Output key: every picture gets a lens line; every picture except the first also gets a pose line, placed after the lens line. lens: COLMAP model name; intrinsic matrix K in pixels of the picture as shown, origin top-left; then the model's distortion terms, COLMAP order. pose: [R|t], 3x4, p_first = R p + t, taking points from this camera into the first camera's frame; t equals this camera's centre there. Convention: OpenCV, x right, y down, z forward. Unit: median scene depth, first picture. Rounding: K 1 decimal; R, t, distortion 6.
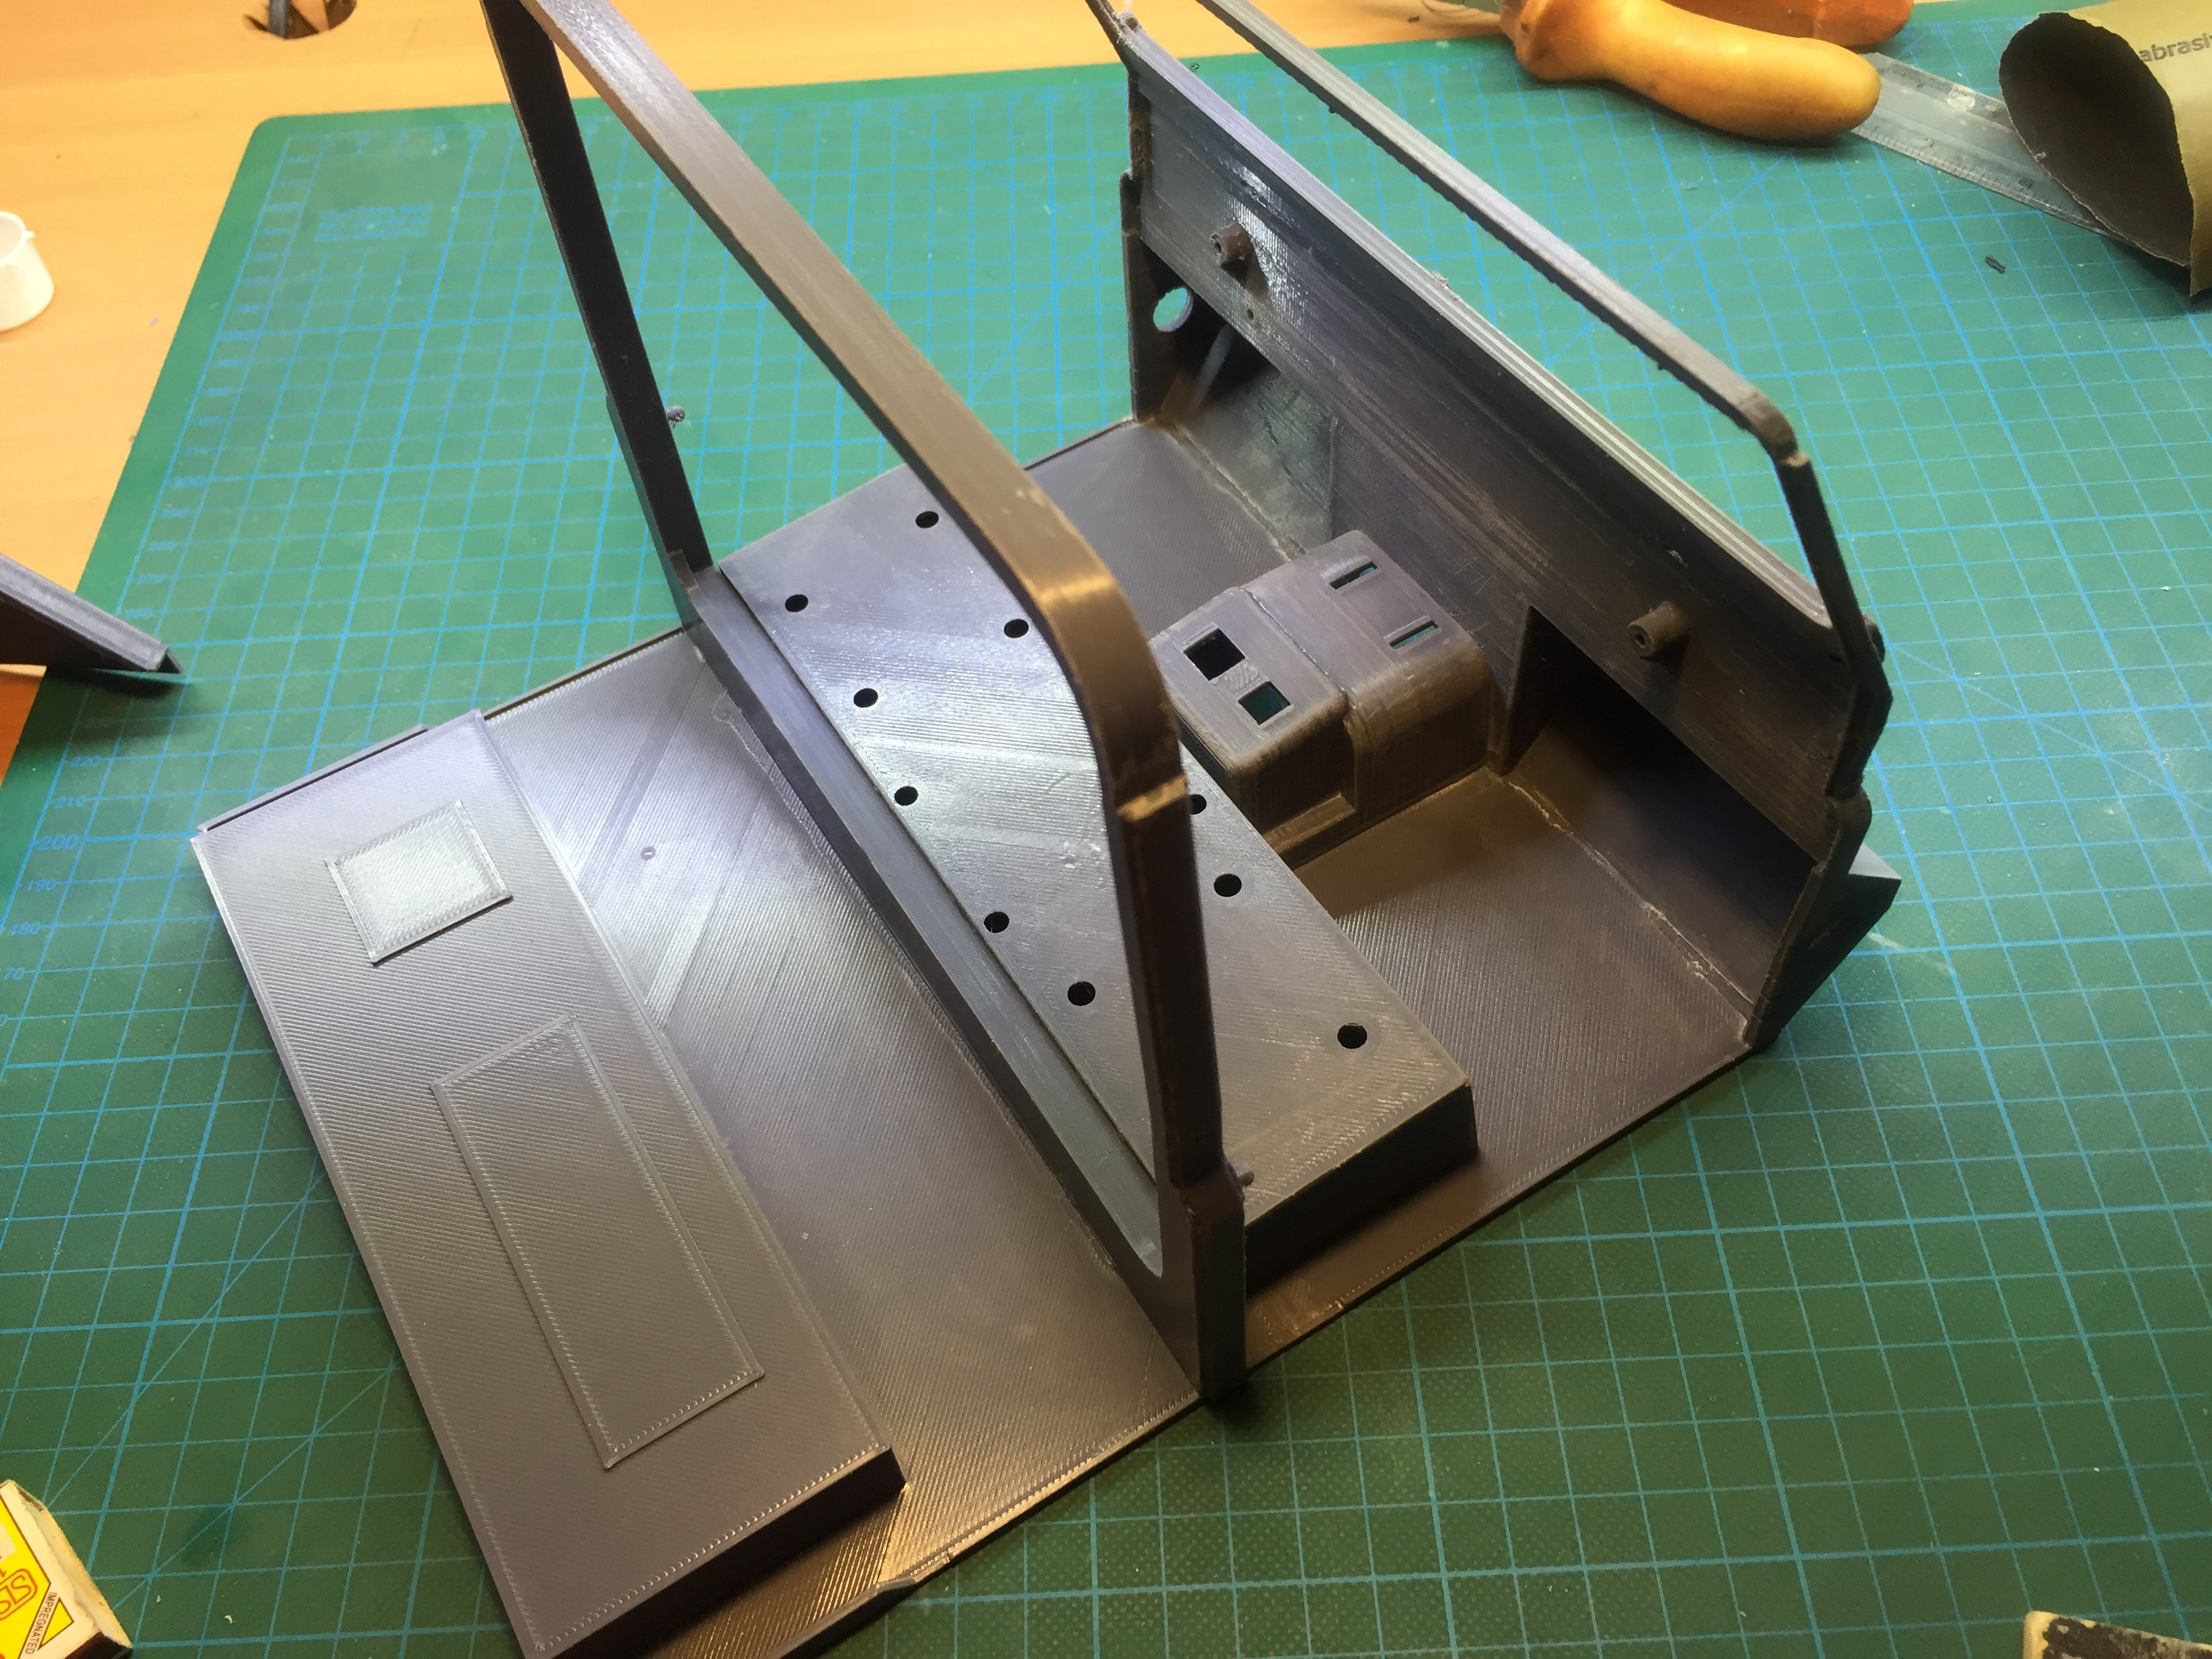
lens RADIAL K [[1891.8, 0, 1111.1], [0, 1891.8, 837.9], [0, 0, 1]] dist [0.087880, -0.120534]
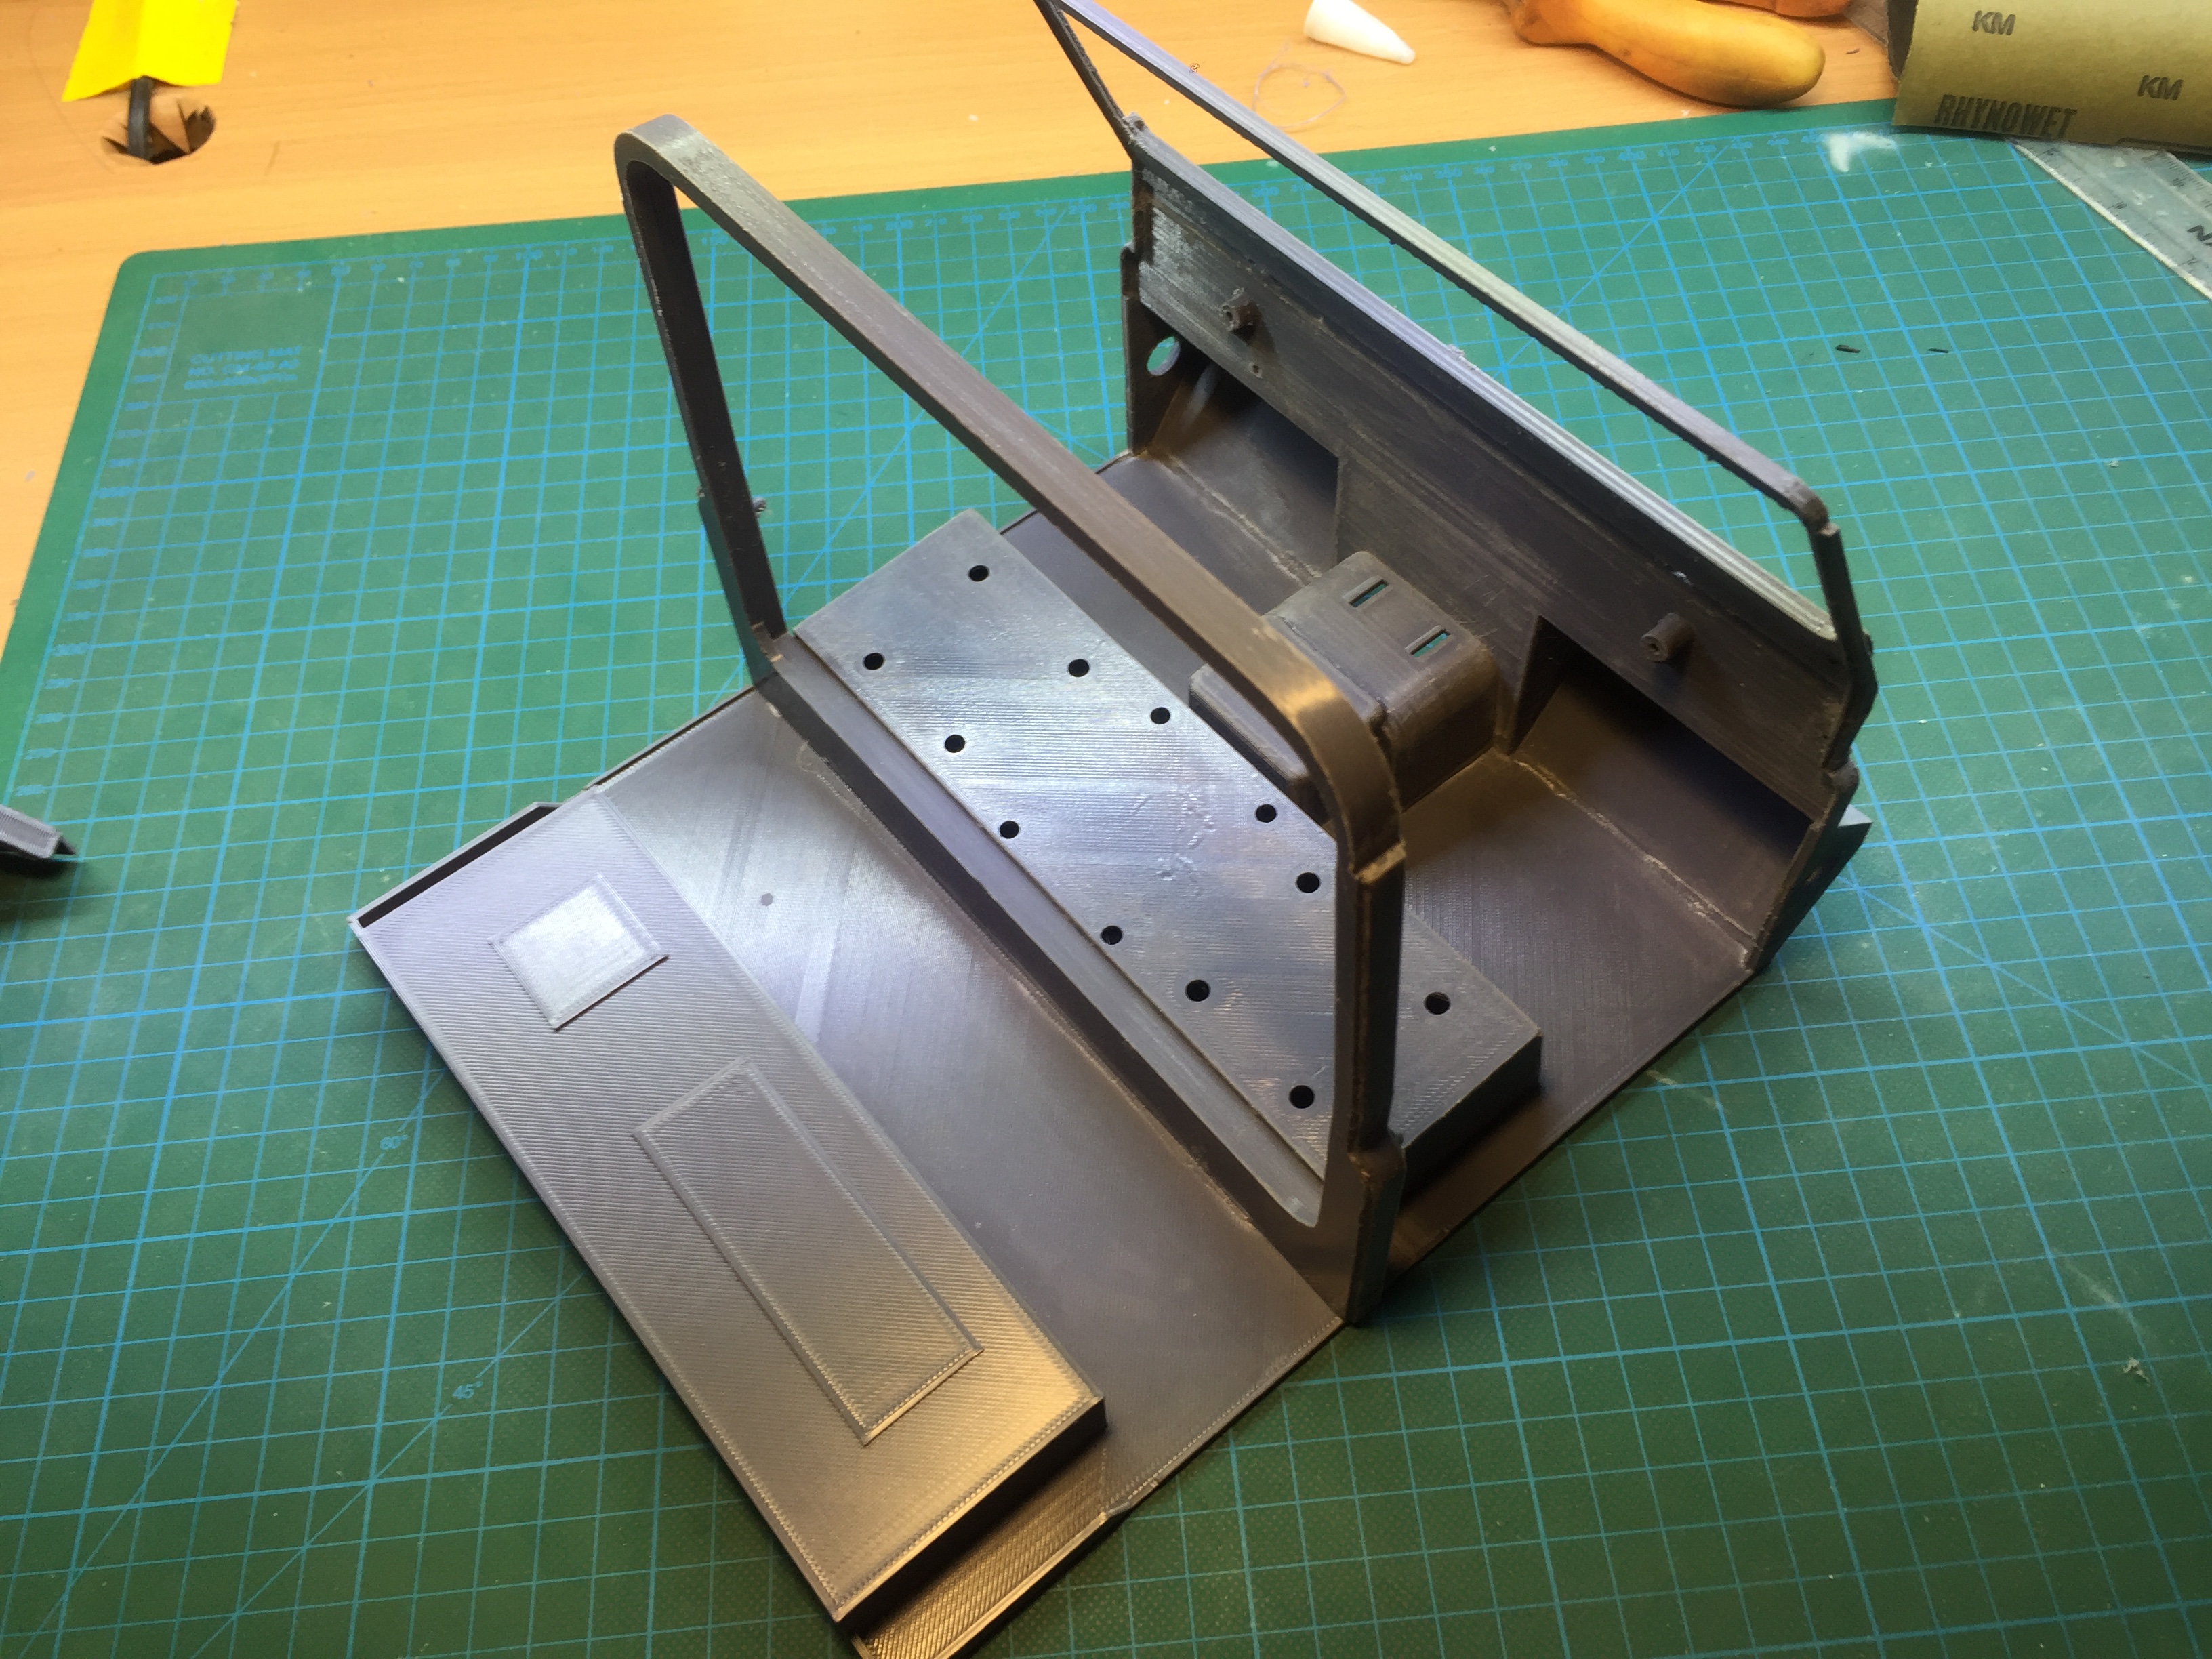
lens RADIAL K [[1891.8, 0, 1111.1], [0, 1891.8, 837.9], [0, 0, 1]] dist [0.087880, -0.120534]
pose [[0.990582, -0.101968, 0.091376, -0.151329], [0.097909, 0.994044, 0.047864, -0.065282], [-0.095713, -0.038467, 0.994665, -0.128805]]
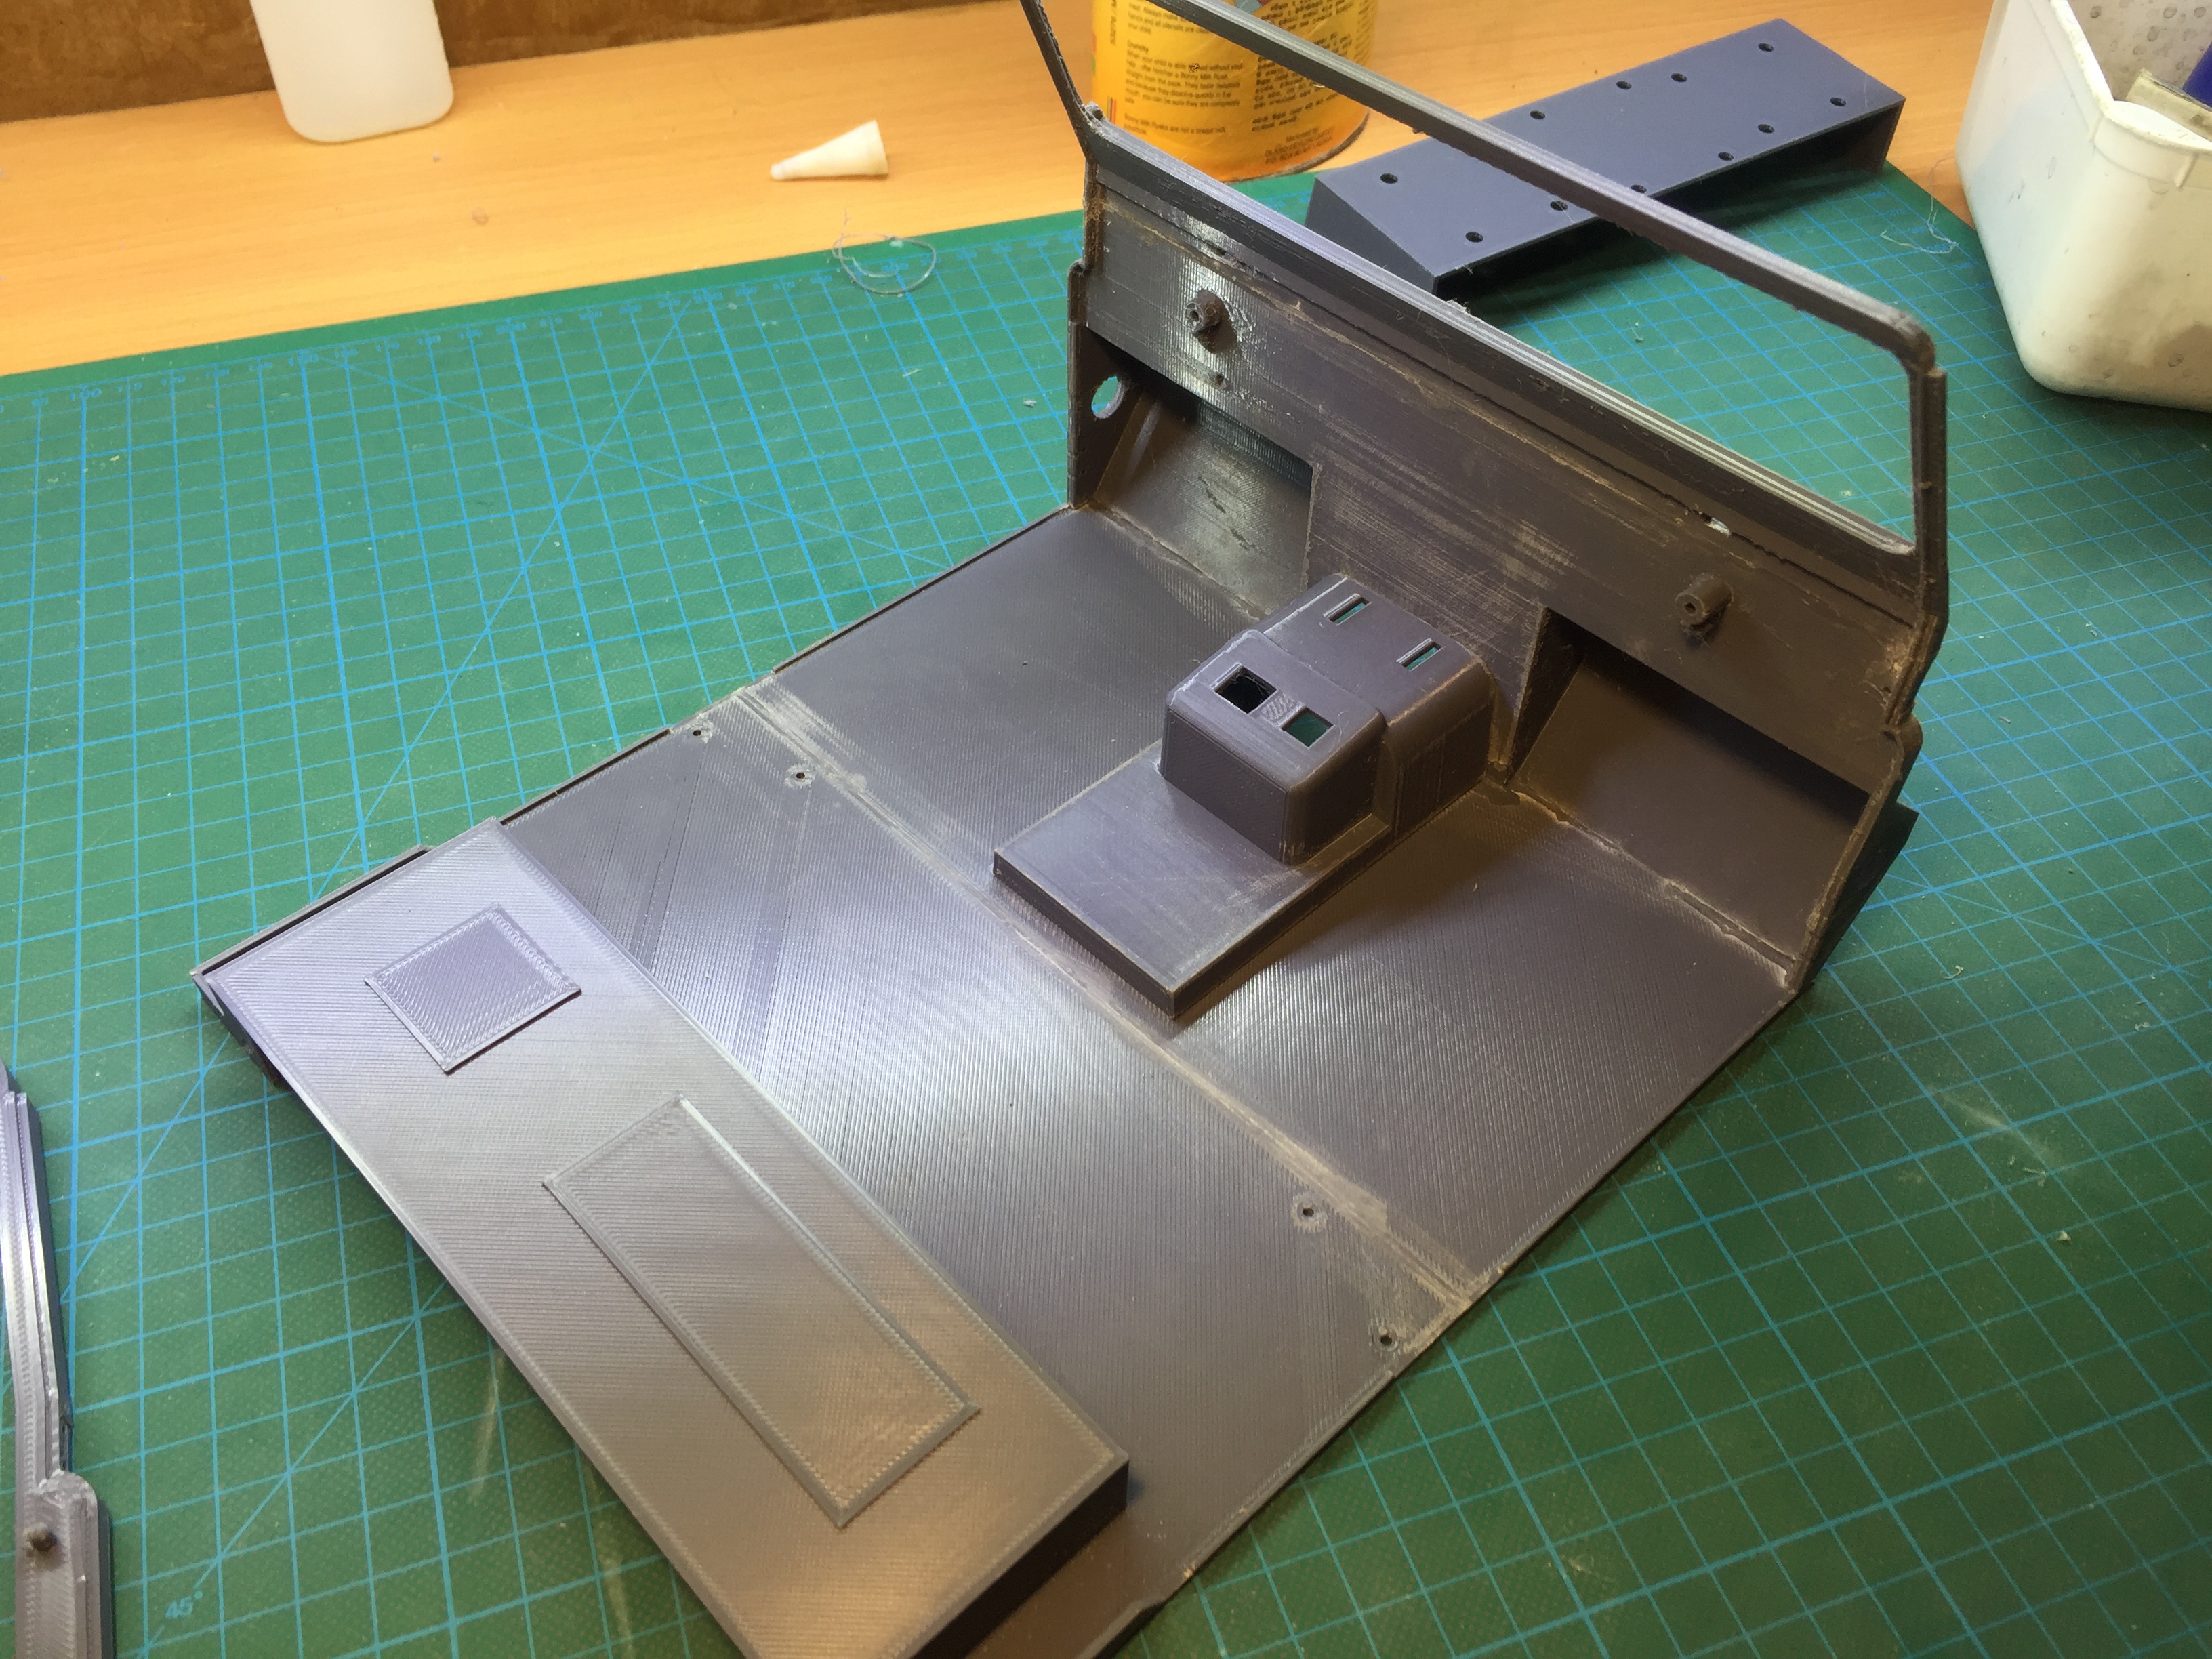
lens RADIAL K [[1891.8, 0, 1111.1], [0, 1891.8, 837.9], [0, 0, 1]] dist [0.087880, -0.120534]
pose [[0.975607, -0.102886, 0.193922, -0.230801], [0.124158, 0.987118, -0.100910, 0.080778], [-0.181042, 0.122525, 0.975813, 0.009185]]
